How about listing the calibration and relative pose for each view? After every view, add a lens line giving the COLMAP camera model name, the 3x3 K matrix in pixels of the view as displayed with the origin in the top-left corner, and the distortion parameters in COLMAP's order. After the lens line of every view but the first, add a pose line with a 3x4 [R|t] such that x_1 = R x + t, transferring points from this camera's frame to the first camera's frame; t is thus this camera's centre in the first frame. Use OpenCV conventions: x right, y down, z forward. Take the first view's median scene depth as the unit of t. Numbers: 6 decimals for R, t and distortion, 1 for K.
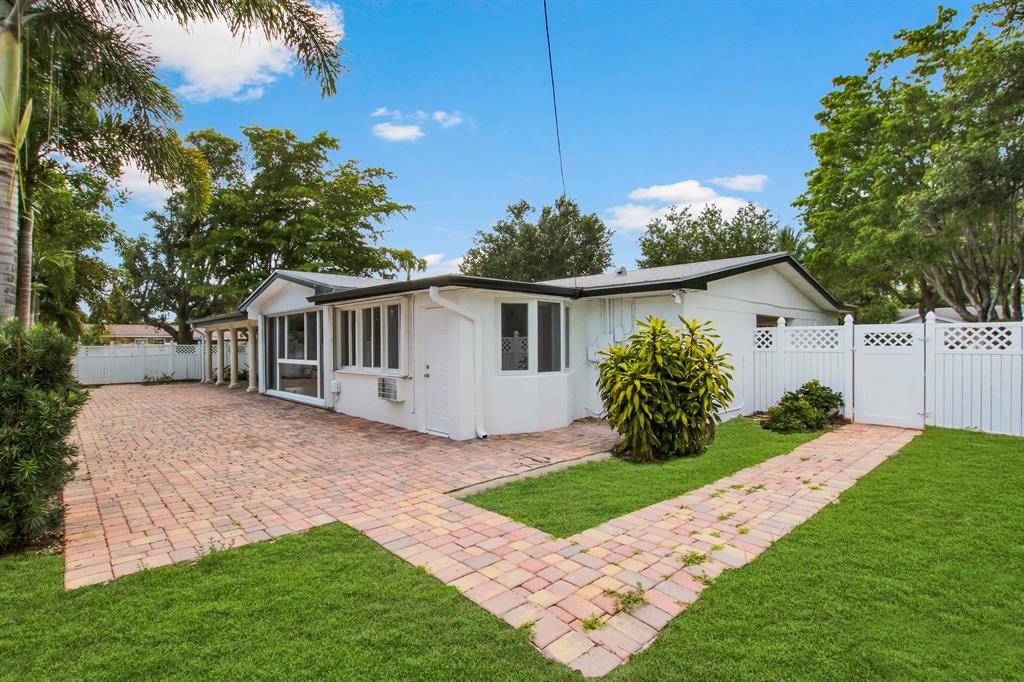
lens RADIAL K [[484.9, 0, 516.5], [0, 484.9, 350.6], [0, 0, 1]] dist [-0.000238, 0.000077]
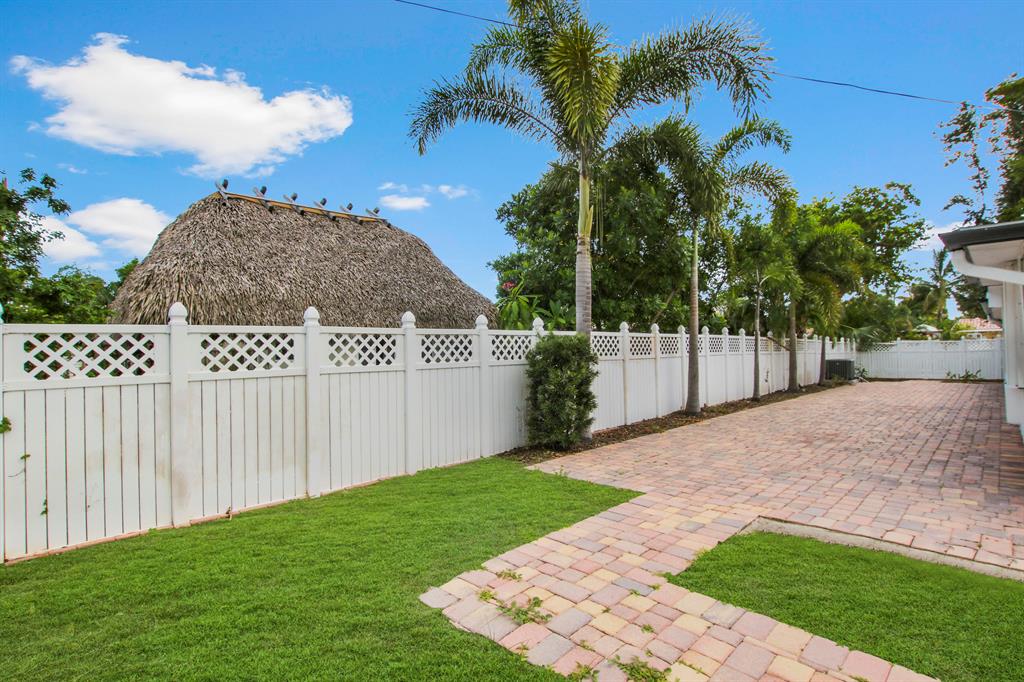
lens RADIAL K [[484.9, 0, 516.5], [0, 484.9, 350.6], [0, 0, 1]] dist [-0.000238, 0.000077]
pose [[0.027753, -0.004325, -0.999605, 0.782687], [0.013591, 0.999900, -0.003949, 0.006696], [0.999522, -0.013476, 0.027809, 0.647564]]
